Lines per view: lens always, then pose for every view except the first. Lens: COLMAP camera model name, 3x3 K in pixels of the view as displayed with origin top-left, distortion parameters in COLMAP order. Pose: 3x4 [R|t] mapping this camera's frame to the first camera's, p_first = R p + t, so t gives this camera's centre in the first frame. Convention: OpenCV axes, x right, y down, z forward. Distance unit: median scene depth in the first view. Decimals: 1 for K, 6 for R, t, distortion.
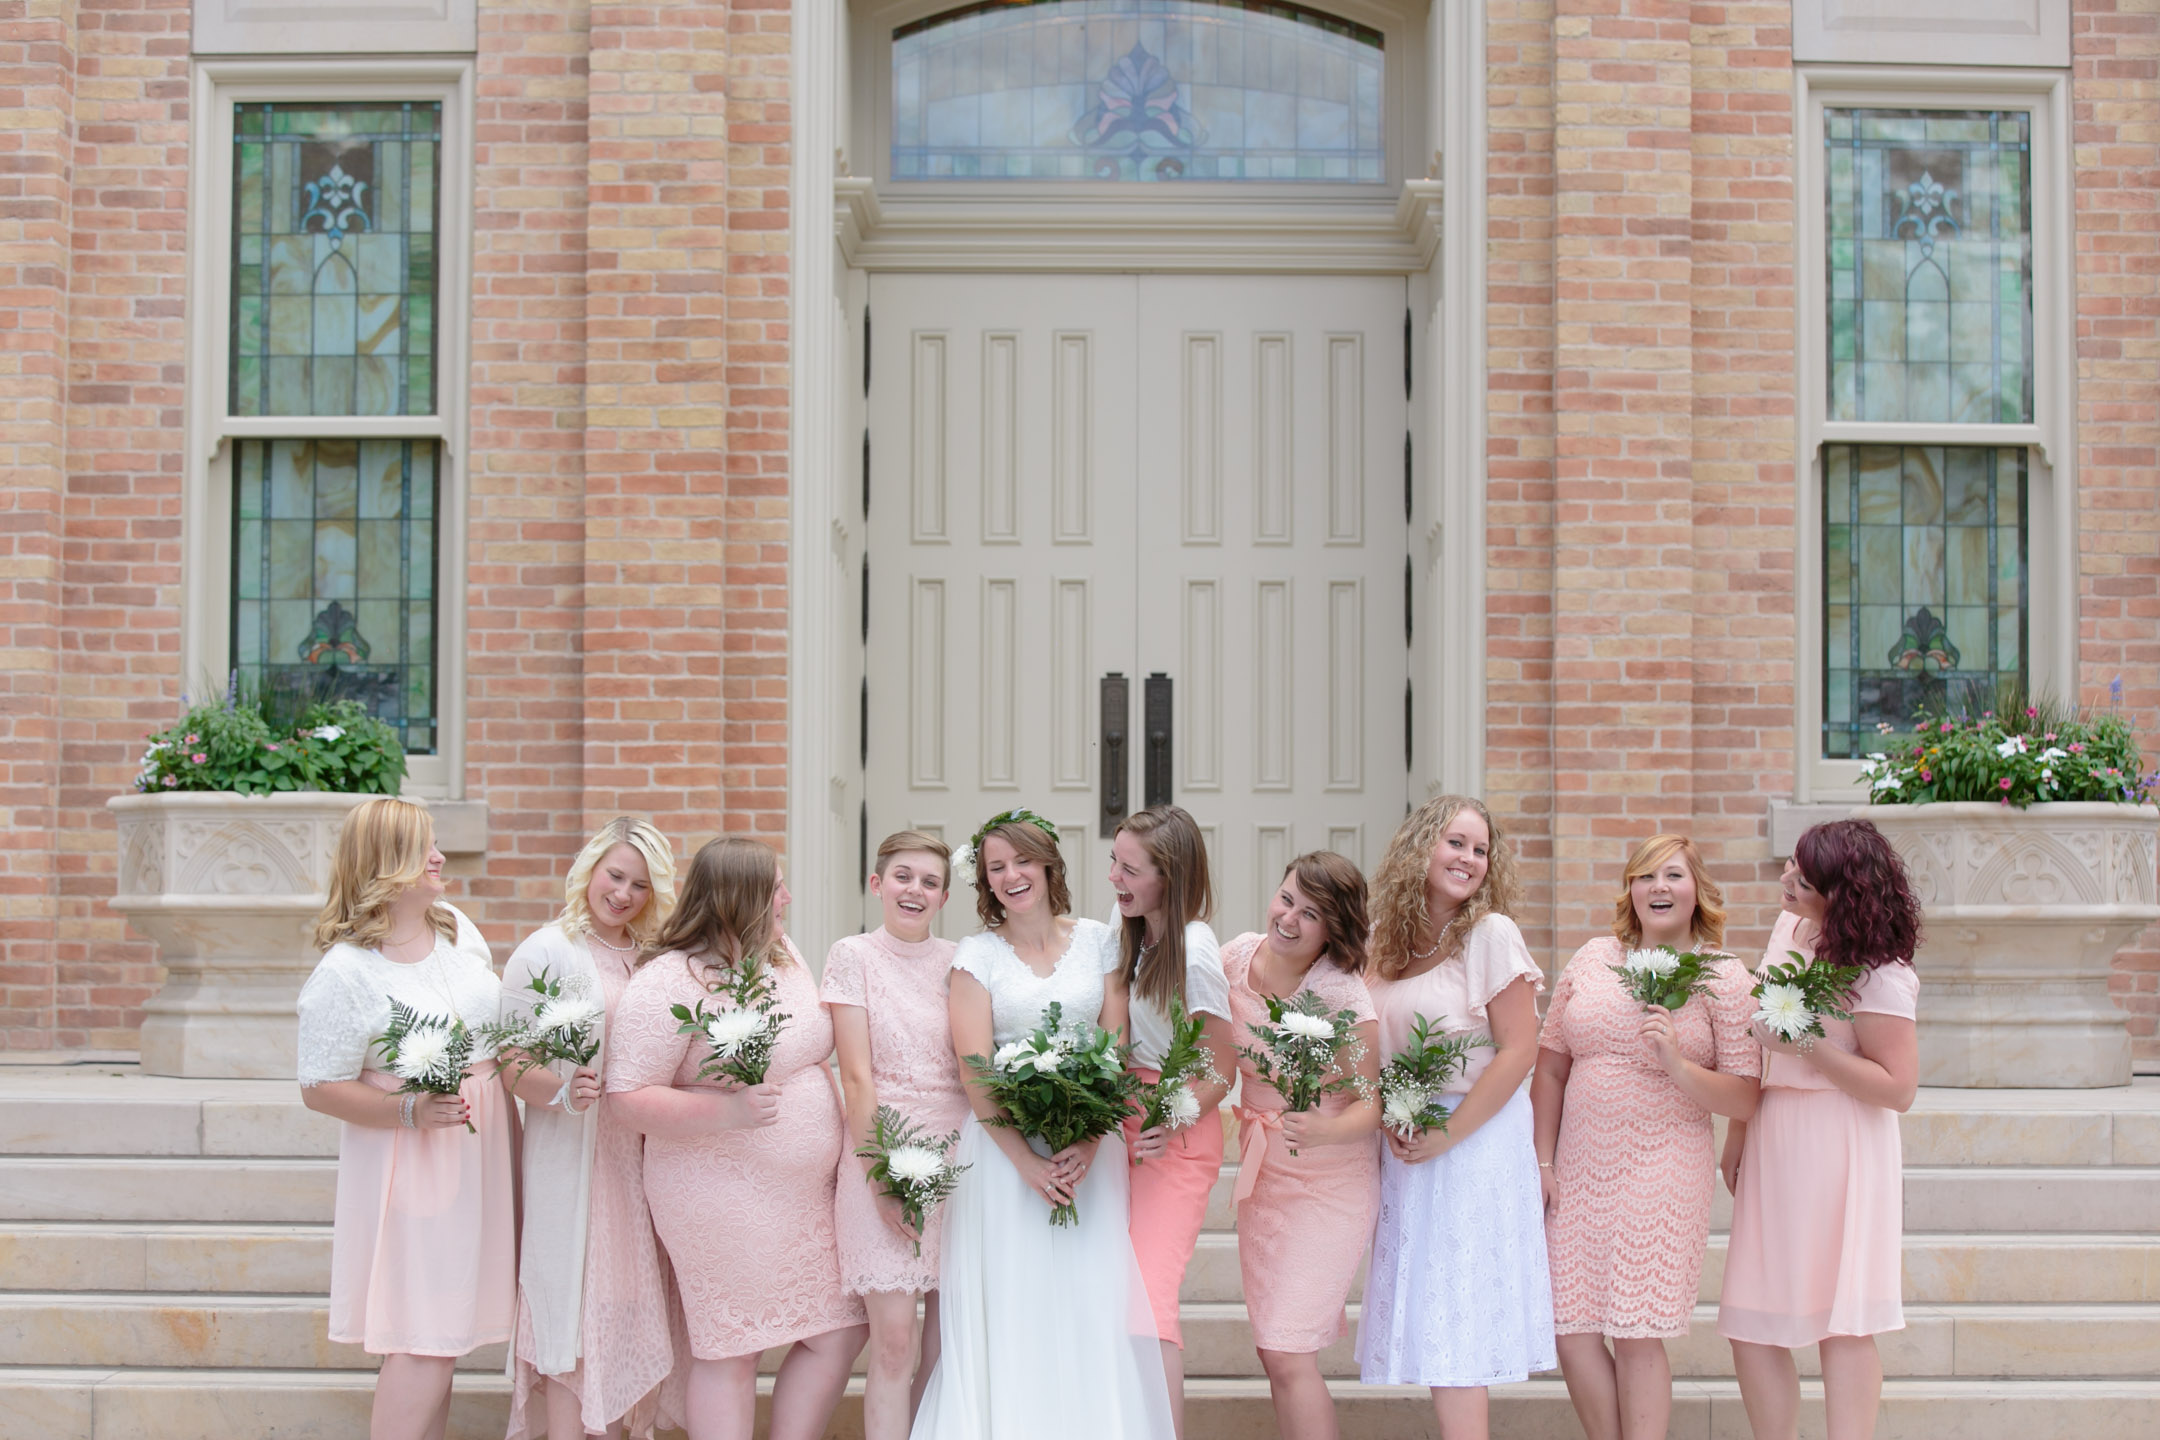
lens RADIAL K [[5677.9, 0, 1080.8], [0, 5677.9, 715.6], [0, 0, 1]] dist [0.134705, 0.000000]
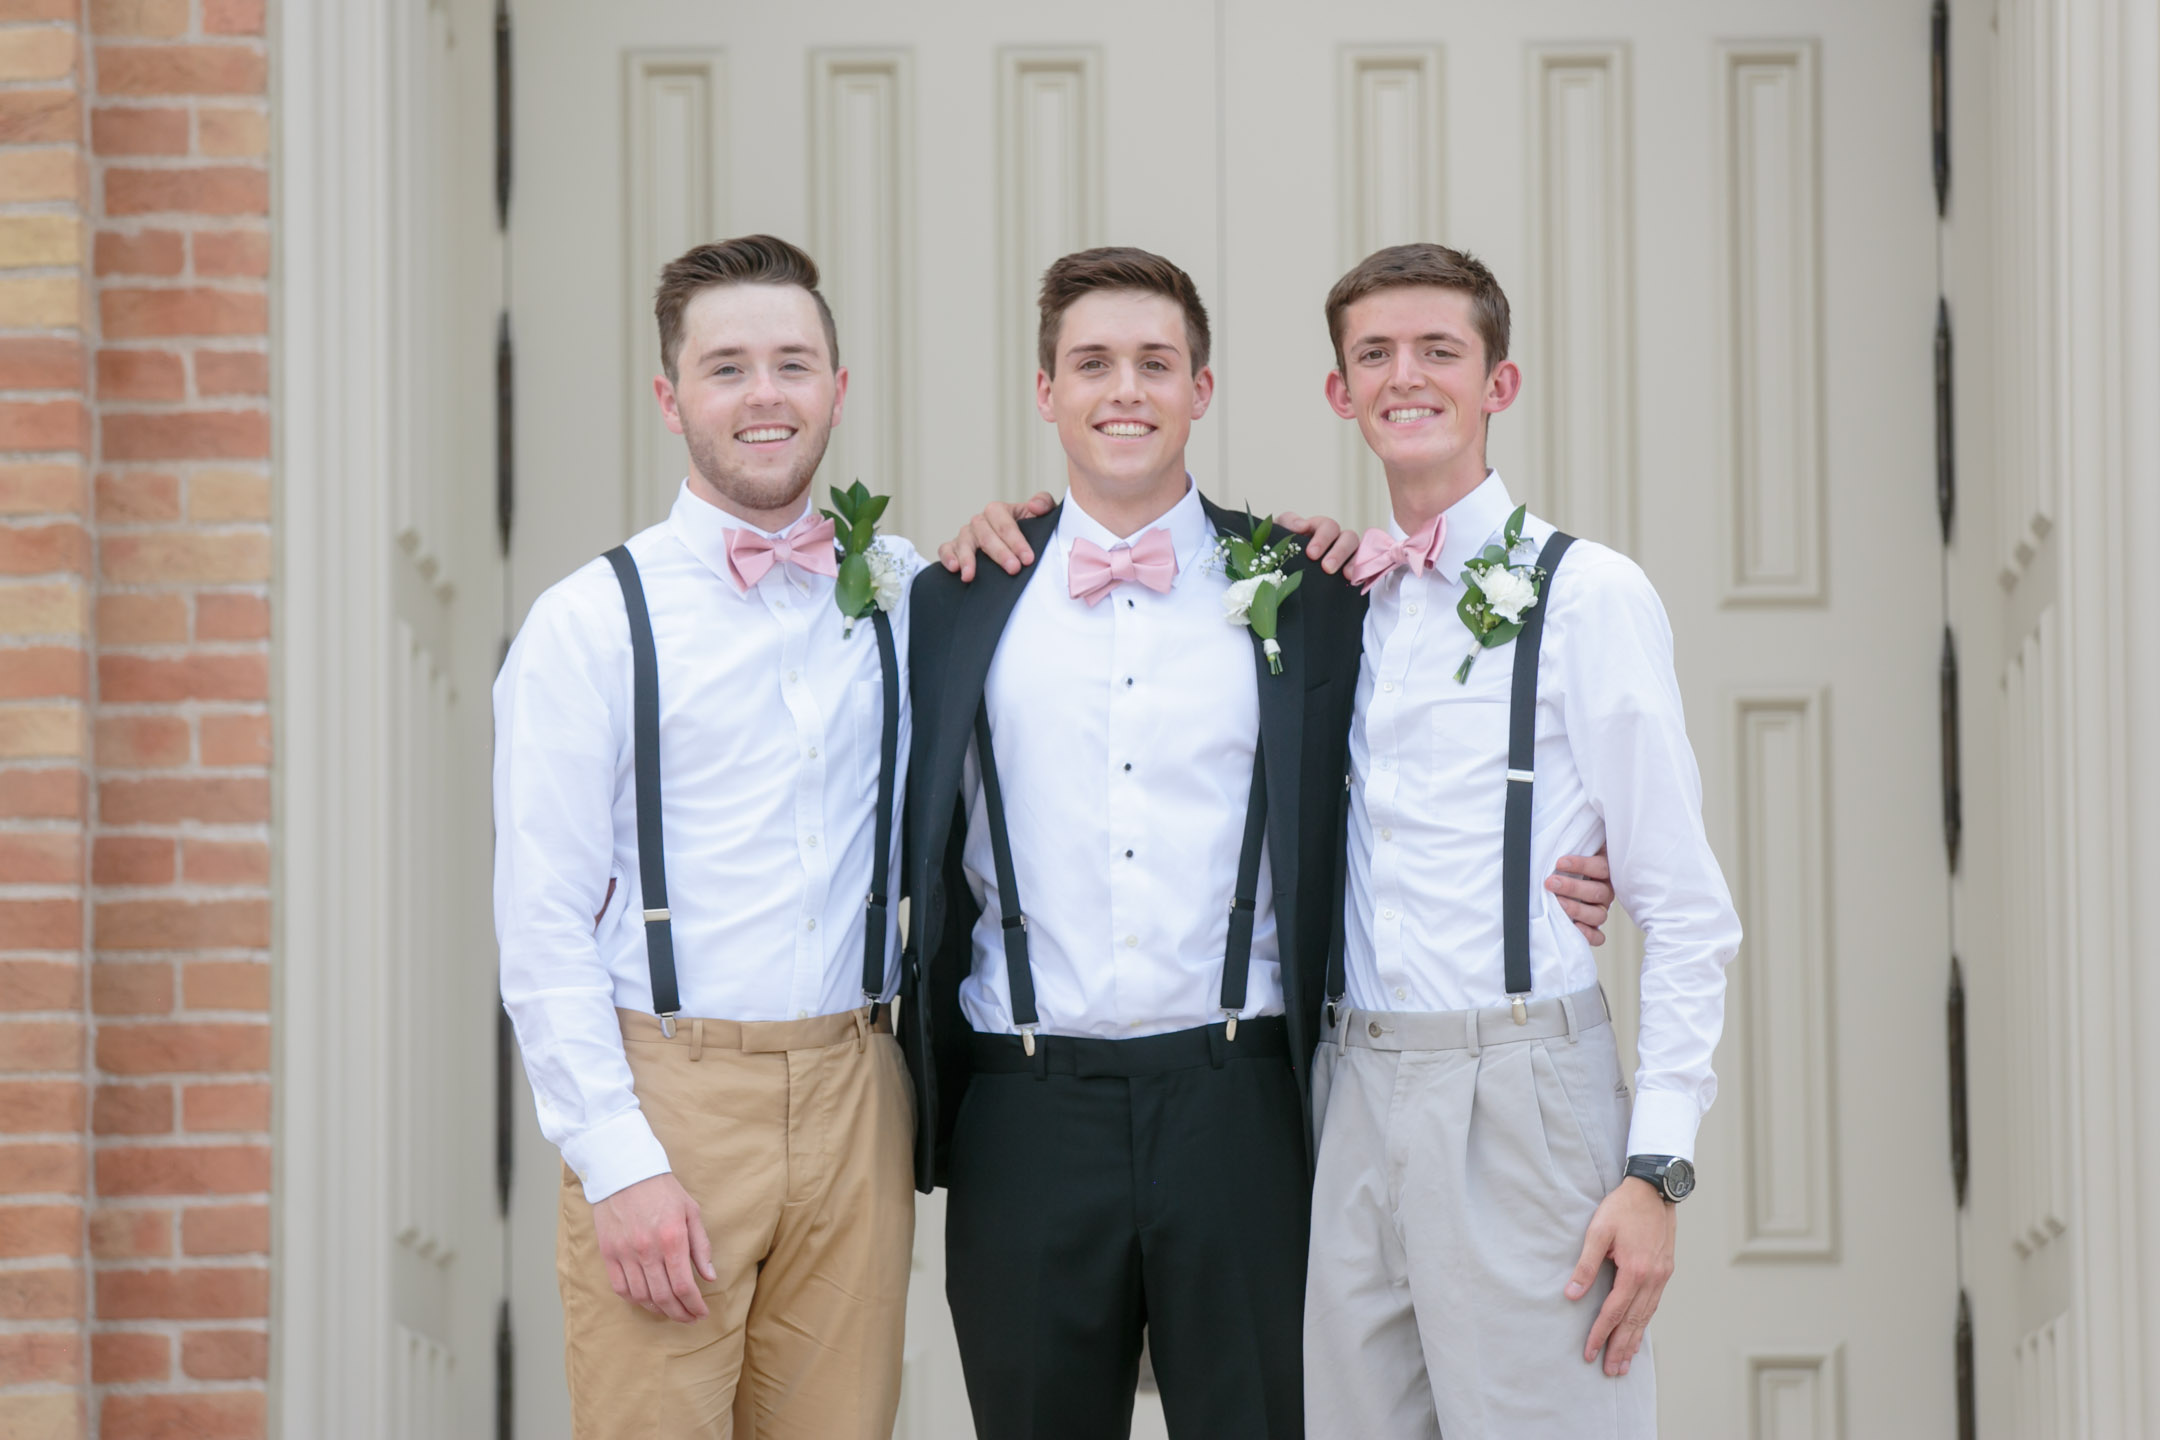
lens RADIAL K [[9465.3, 0, 1075.7], [0, 9465.3, 773.3], [0, 0, 1]] dist [0.975313, 0.000000]
pose [[0.999890, -0.013123, -0.006921, 0.004411], [0.012734, 0.998486, -0.053503, 0.015053], [0.007613, 0.053409, 0.998544, 0.387593]]
